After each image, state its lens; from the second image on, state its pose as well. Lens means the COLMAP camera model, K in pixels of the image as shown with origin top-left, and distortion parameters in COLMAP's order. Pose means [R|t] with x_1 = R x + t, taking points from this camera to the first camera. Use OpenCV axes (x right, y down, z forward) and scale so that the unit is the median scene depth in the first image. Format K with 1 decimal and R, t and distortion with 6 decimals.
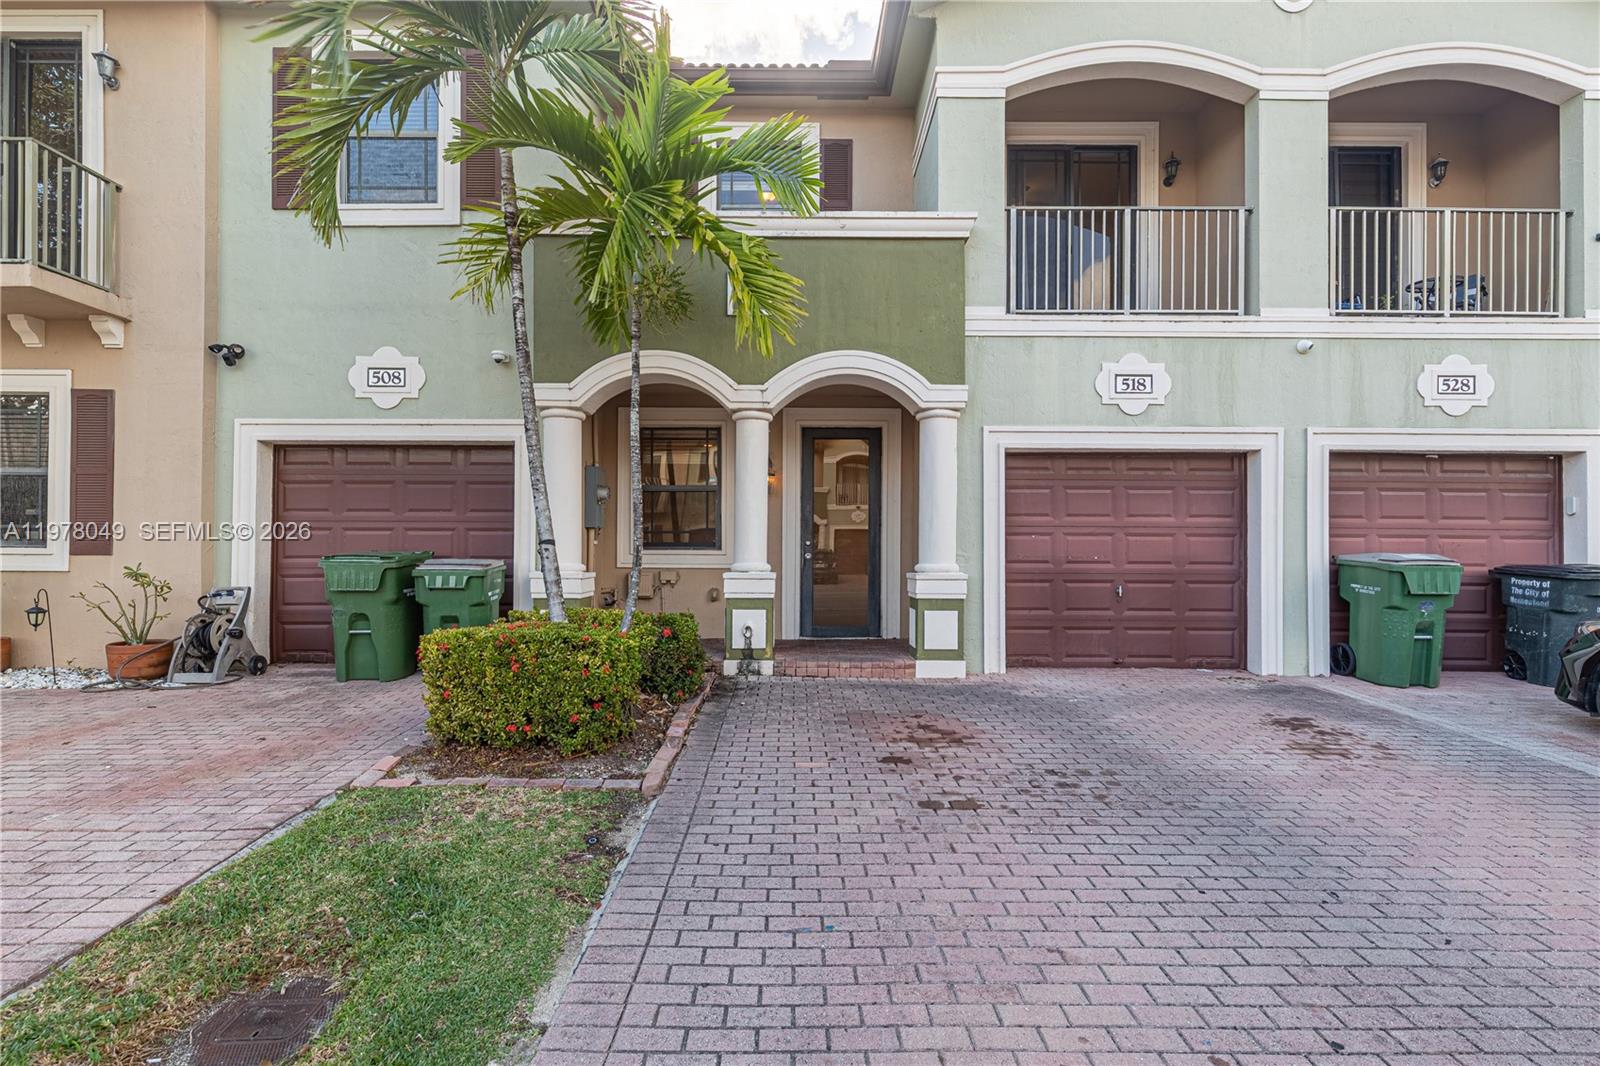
lens RADIAL K [[740.0, 0, 800.2], [0, 740.0, 532.7], [0, 0, 1]] dist [0.005691, -0.000891]
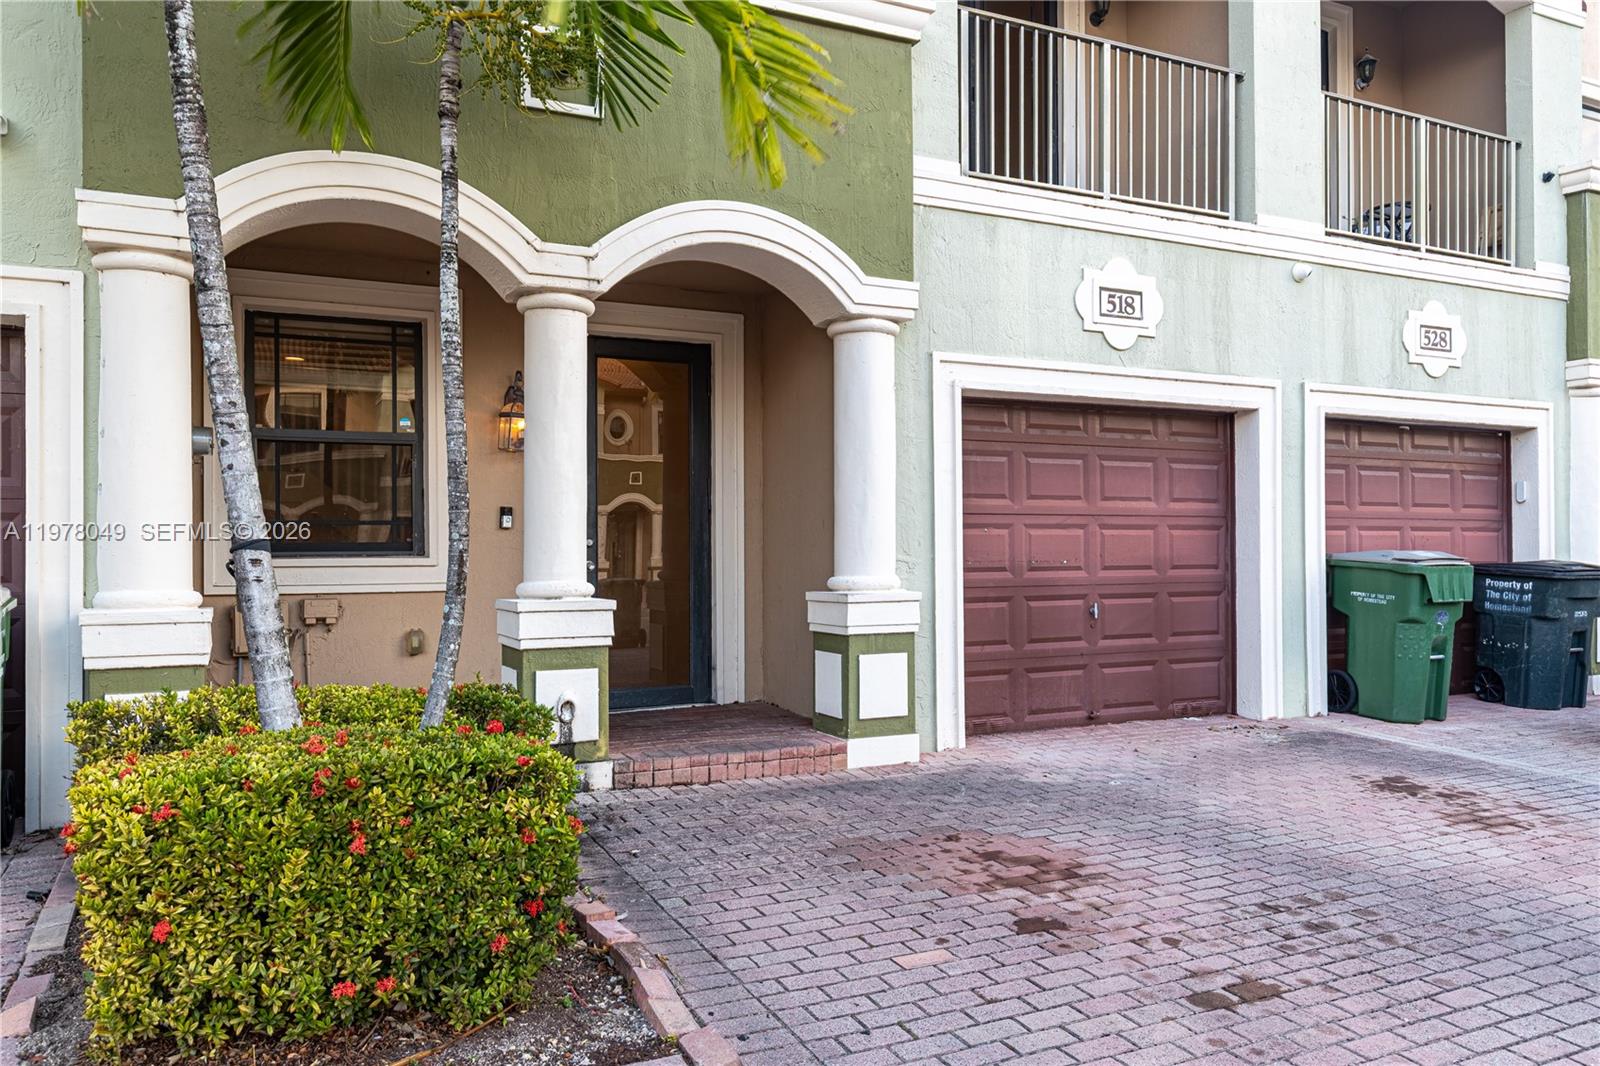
lens RADIAL K [[1141.8, 0, 799.7], [0, 1141.8, 531.4], [0, 0, 1]] dist [-0.001625, -0.000974]
pose [[0.902457, -0.002899, 0.430770, -0.264434], [0.000169, 0.999980, 0.006376, 0.000212], [-0.430780, -0.005681, 0.902439, 0.187600]]
